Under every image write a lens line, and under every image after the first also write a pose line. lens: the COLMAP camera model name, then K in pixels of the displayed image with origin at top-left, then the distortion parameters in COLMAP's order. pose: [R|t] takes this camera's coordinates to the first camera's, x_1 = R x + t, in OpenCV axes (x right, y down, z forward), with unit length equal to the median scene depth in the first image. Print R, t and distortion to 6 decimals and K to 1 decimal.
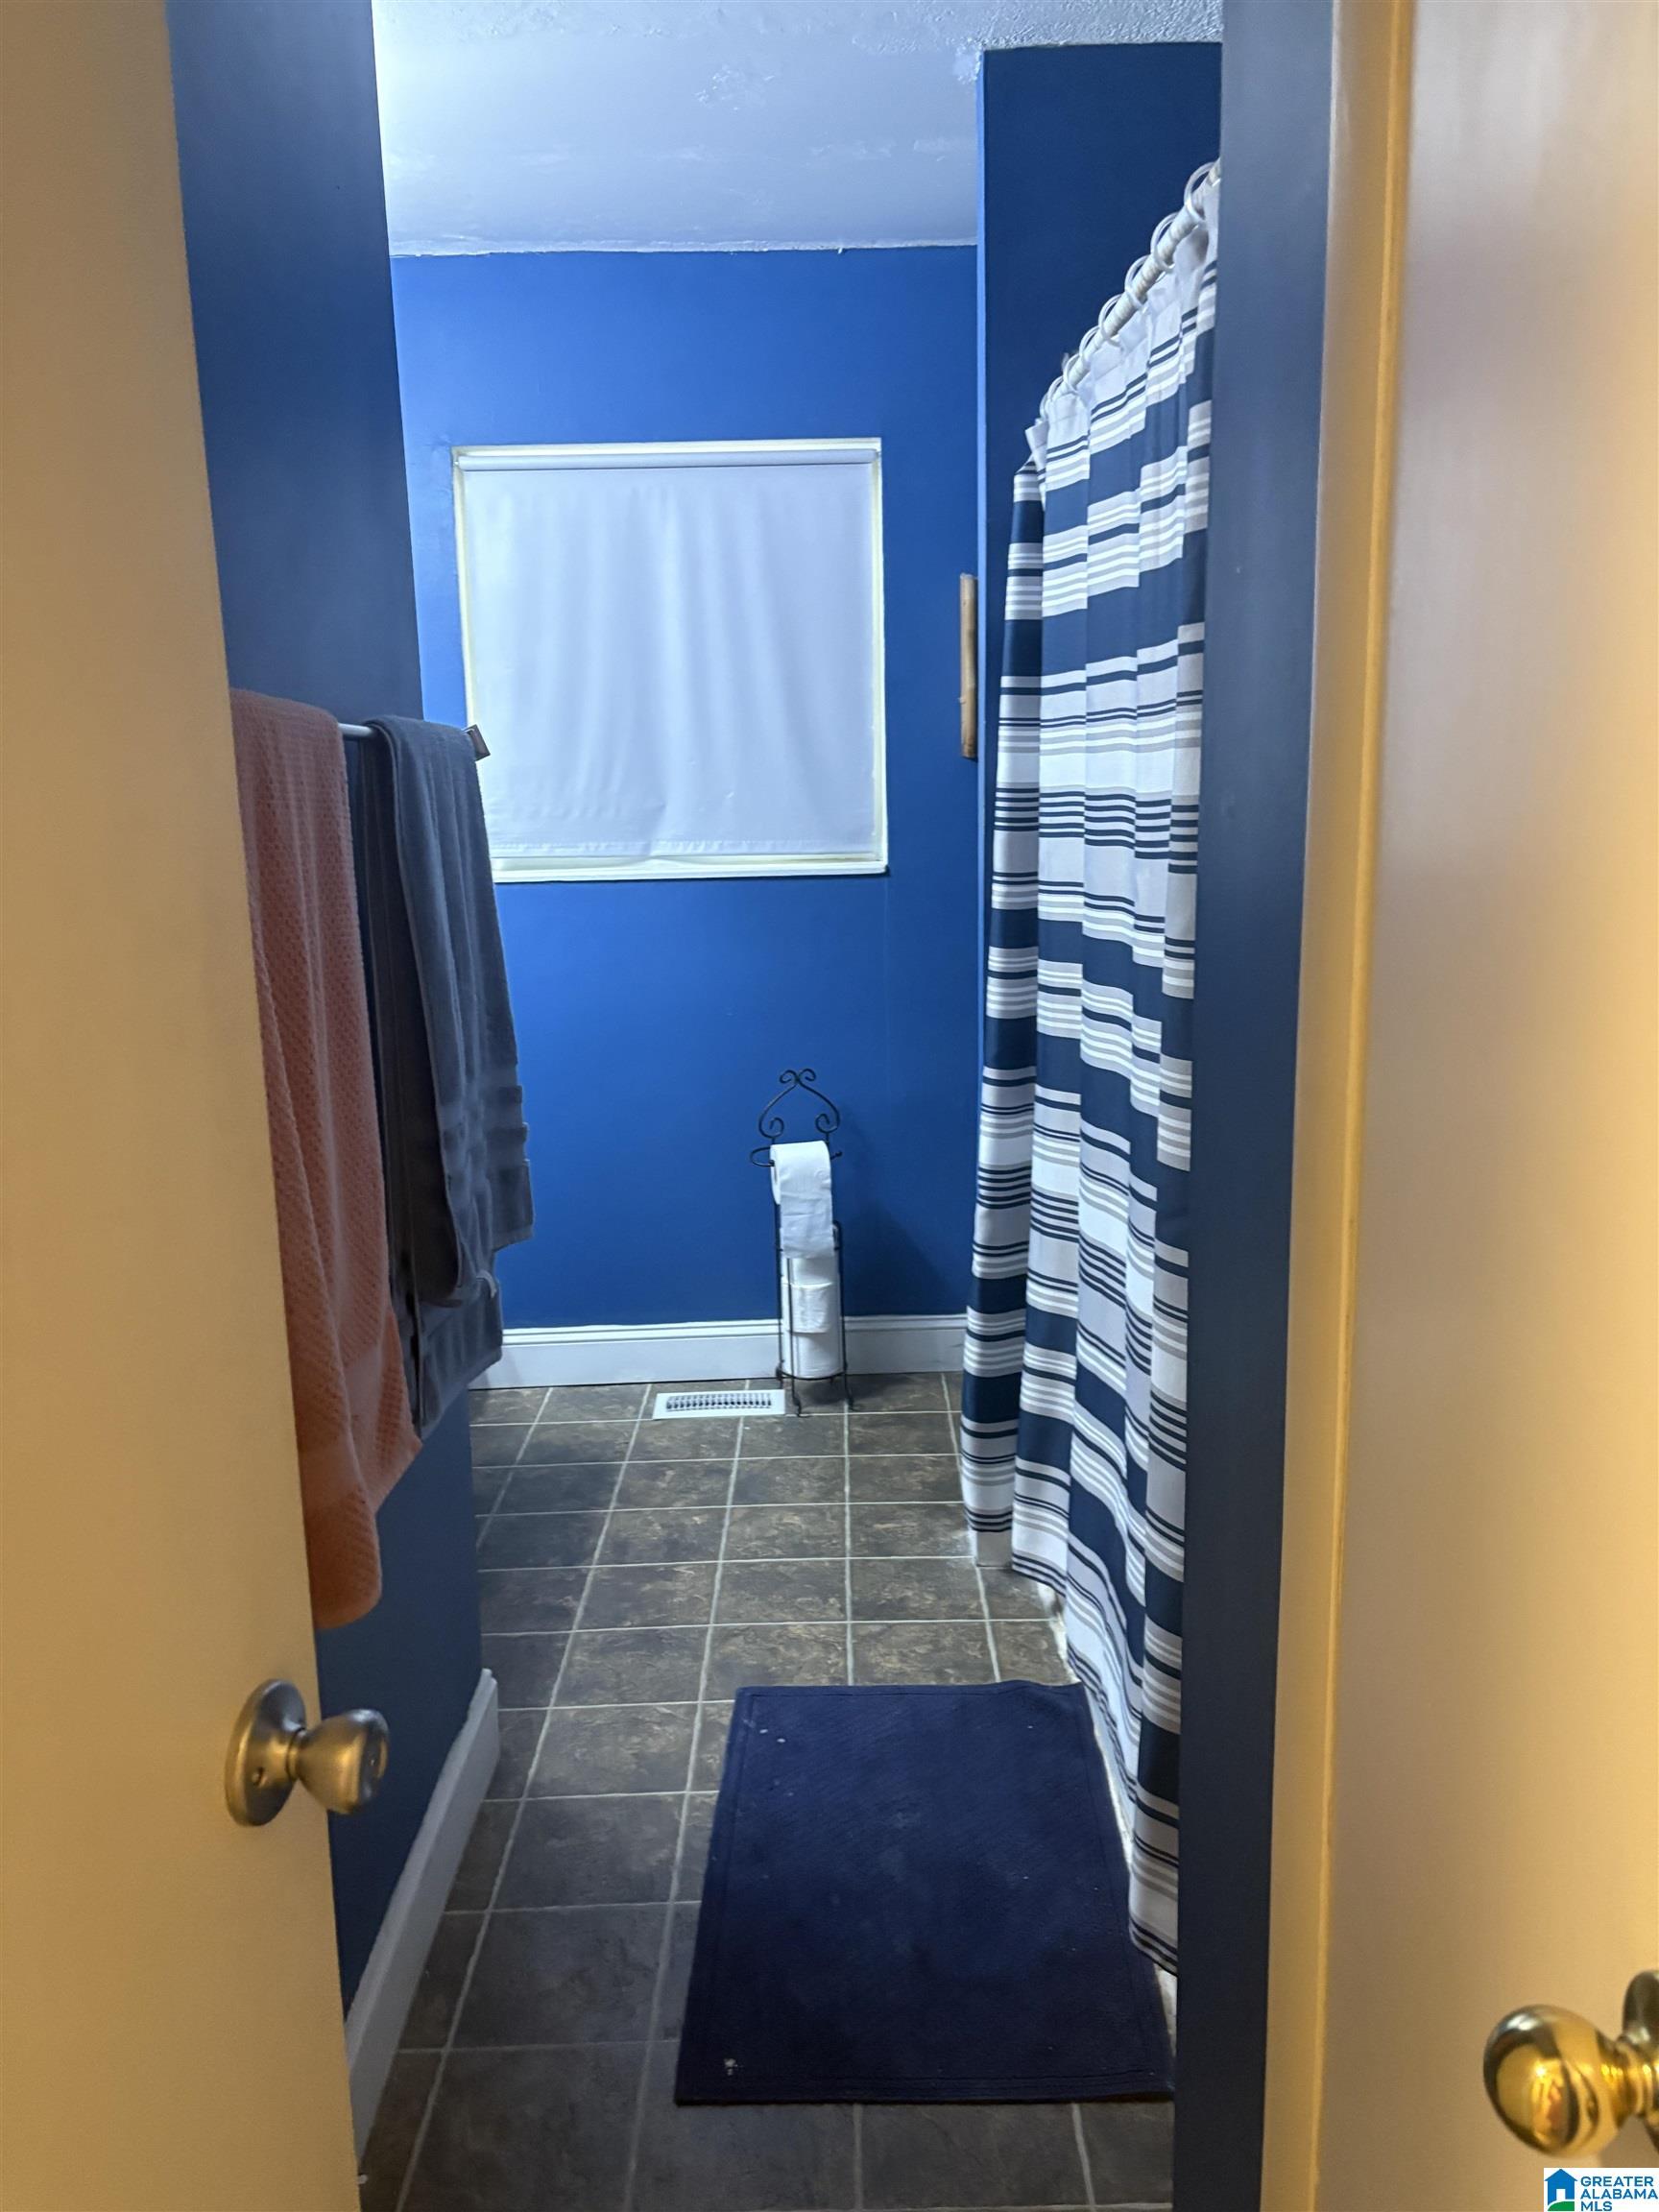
lens RADIAL K [[1686.2, 0, 830.4], [0, 1686.2, 1107.4], [0, 0, 1]] dist [0.004752, 0.000227]
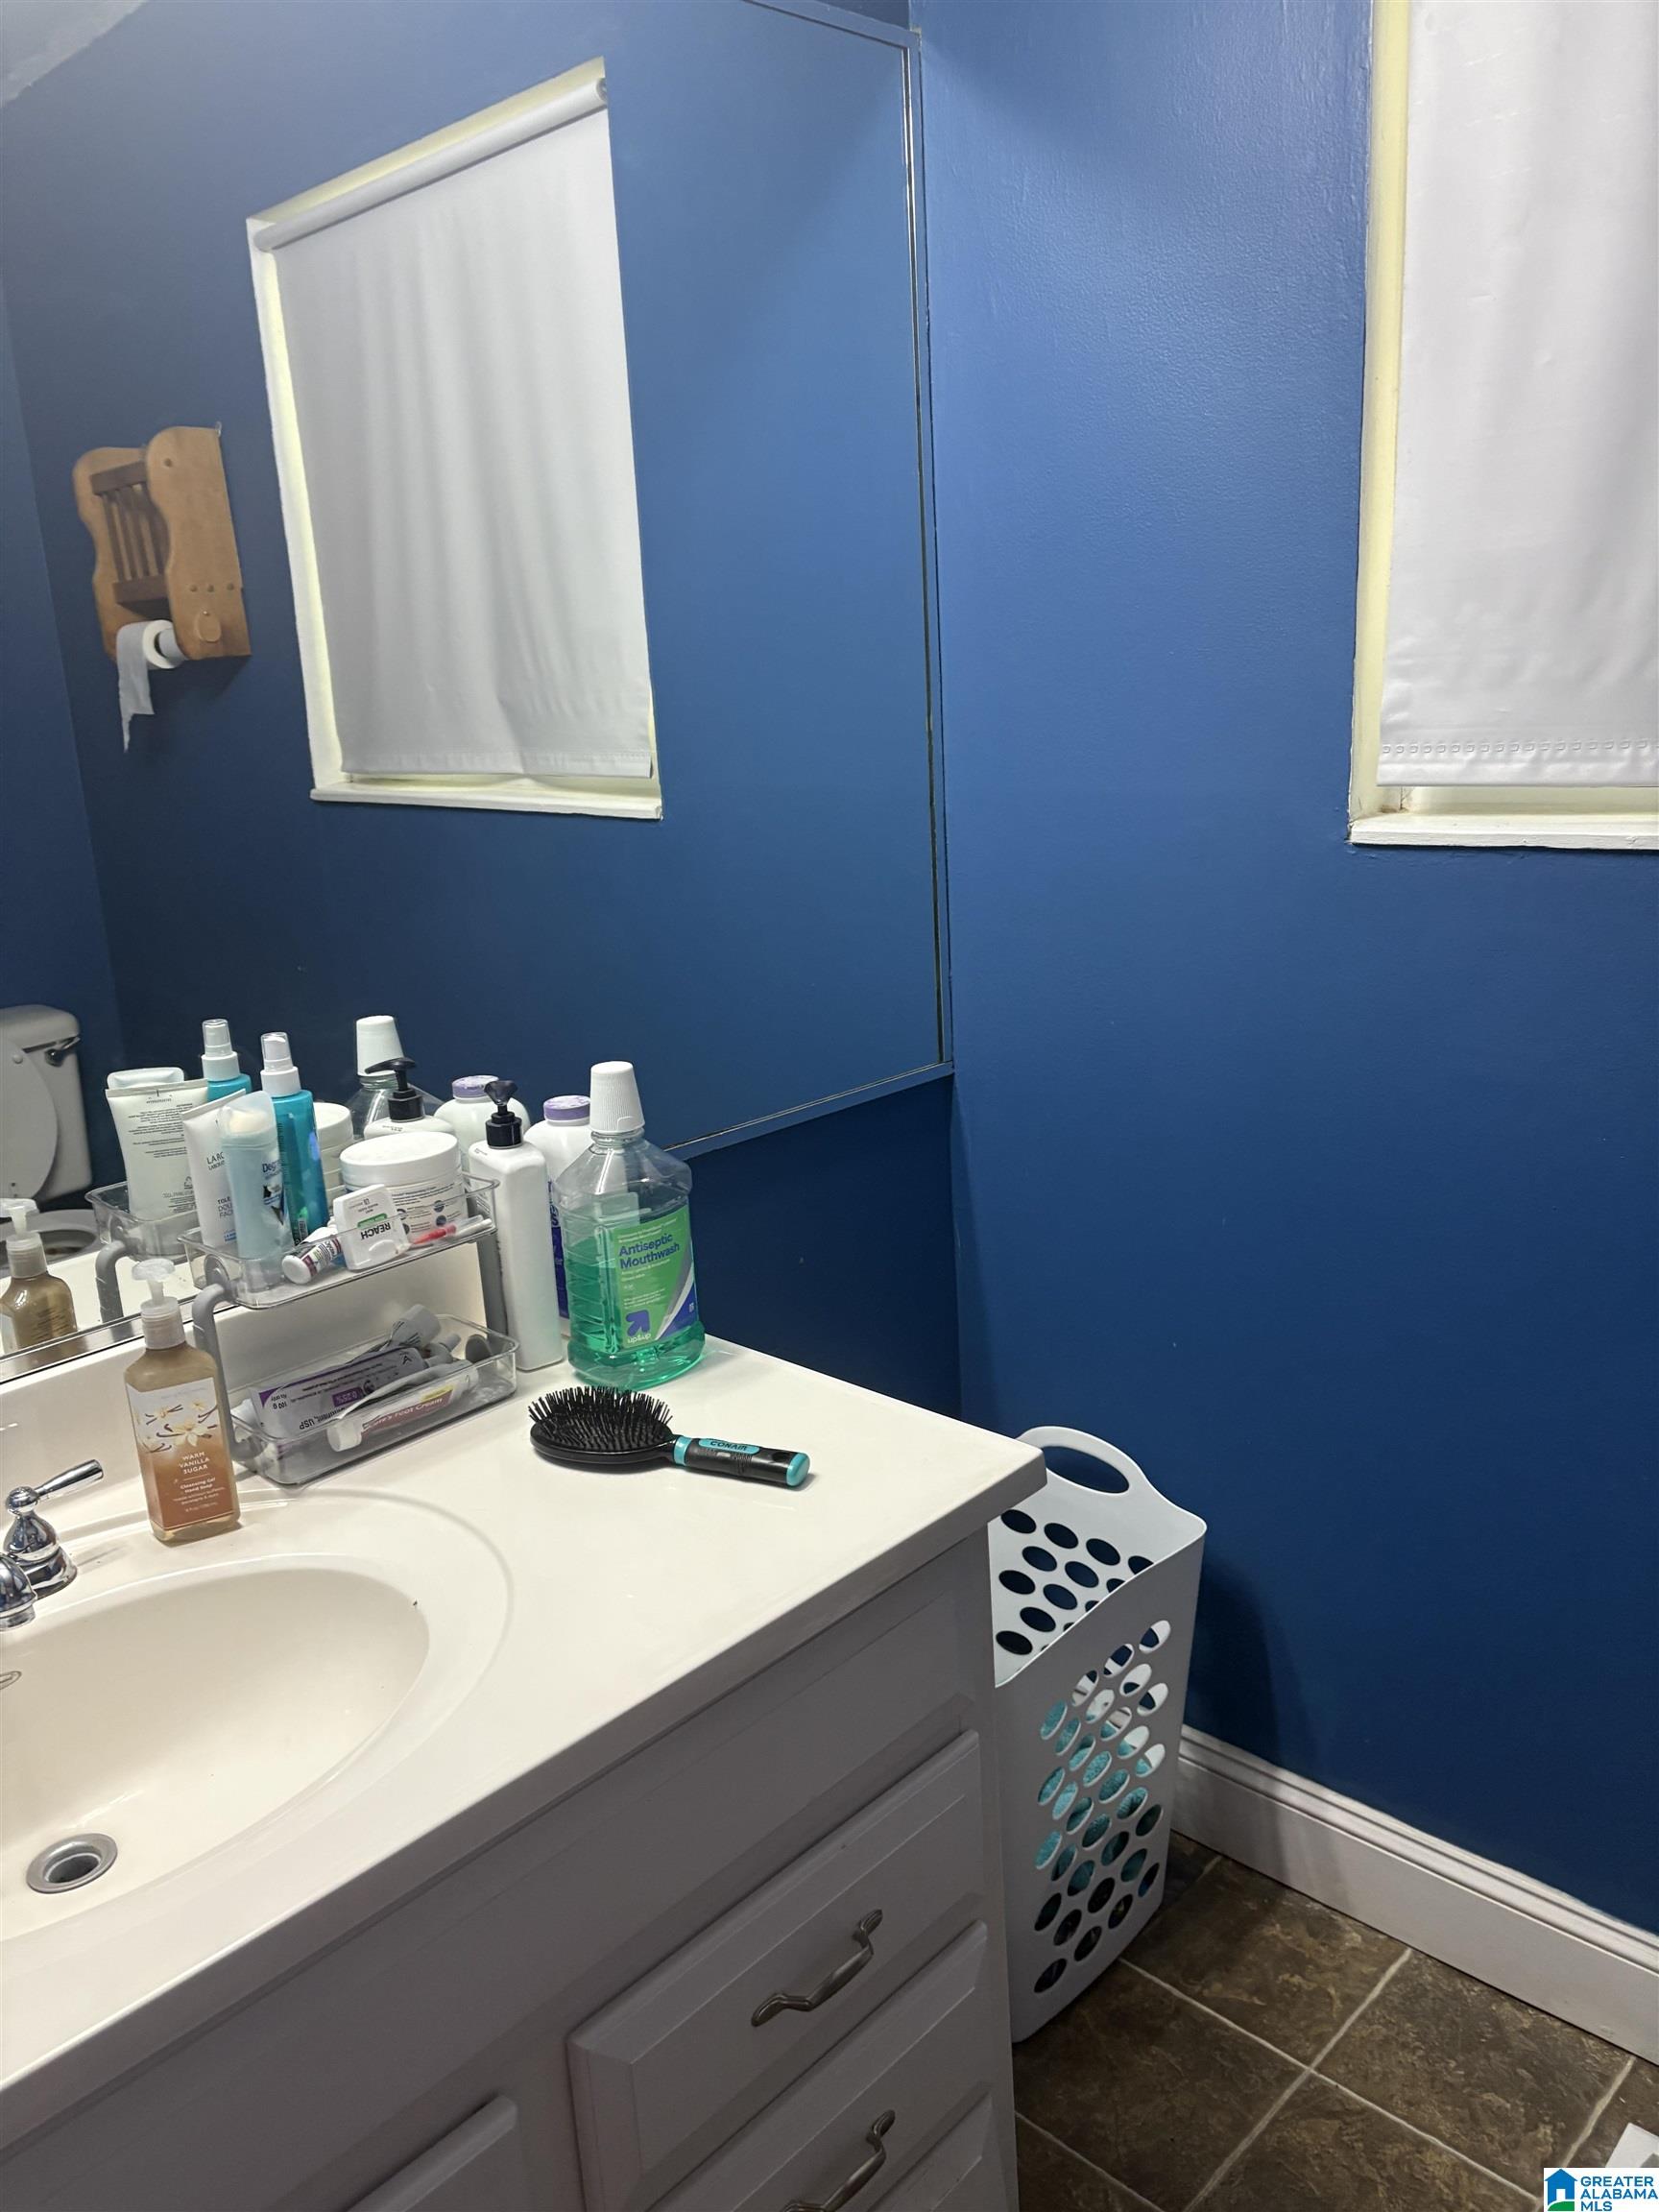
lens RADIAL K [[1686.2, 0, 832.1], [0, 1686.2, 1109.8], [0, 0, 1]] dist [0.004752, 0.000227]
pose [[0.712190, 0.153796, -0.684932, 0.002278], [-0.085247, 0.987432, 0.133080, -0.111226], [0.696791, -0.036390, 0.716350, 0.594599]]
